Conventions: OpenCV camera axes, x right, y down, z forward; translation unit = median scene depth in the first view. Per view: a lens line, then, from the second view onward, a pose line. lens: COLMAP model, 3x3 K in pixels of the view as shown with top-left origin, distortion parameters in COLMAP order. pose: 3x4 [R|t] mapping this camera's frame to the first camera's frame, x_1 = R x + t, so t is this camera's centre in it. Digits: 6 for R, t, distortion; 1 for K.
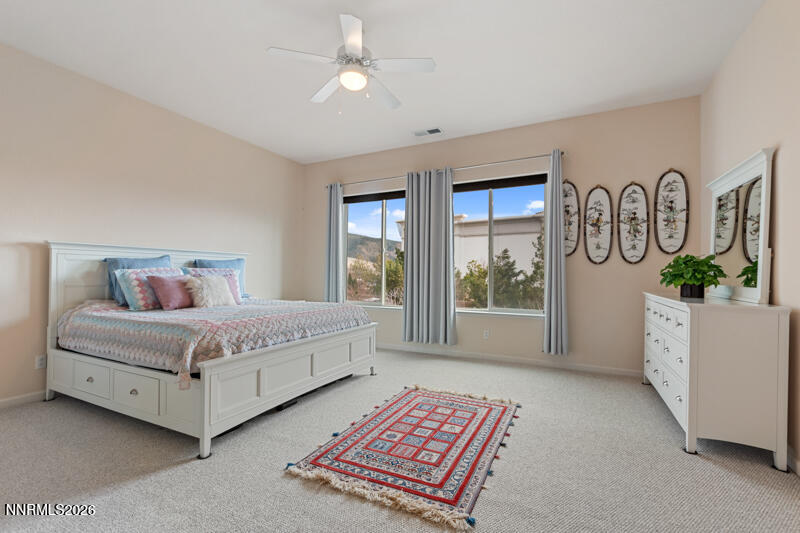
lens RADIAL K [[348.1, 0, 402.2], [0, 348.1, 270.4], [0, 0, 1]] dist [0.011298, -0.005785]
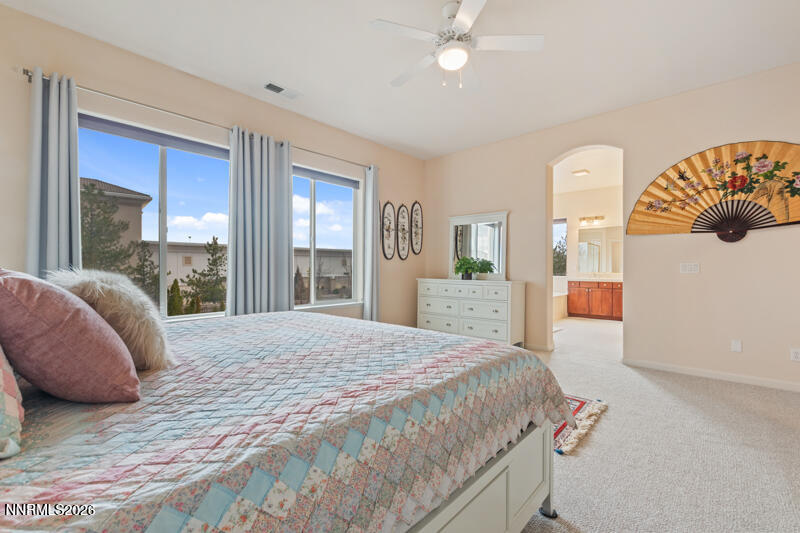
lens RADIAL K [[348.1, 0, 402.2], [0, 348.1, 270.4], [0, 0, 1]] dist [0.011298, -0.005785]
pose [[0.260397, -0.008295, 0.965466, -0.750634], [-0.006109, 0.999929, 0.010239, 0.009310], [-0.965482, -0.008564, 0.260328, 0.623744]]
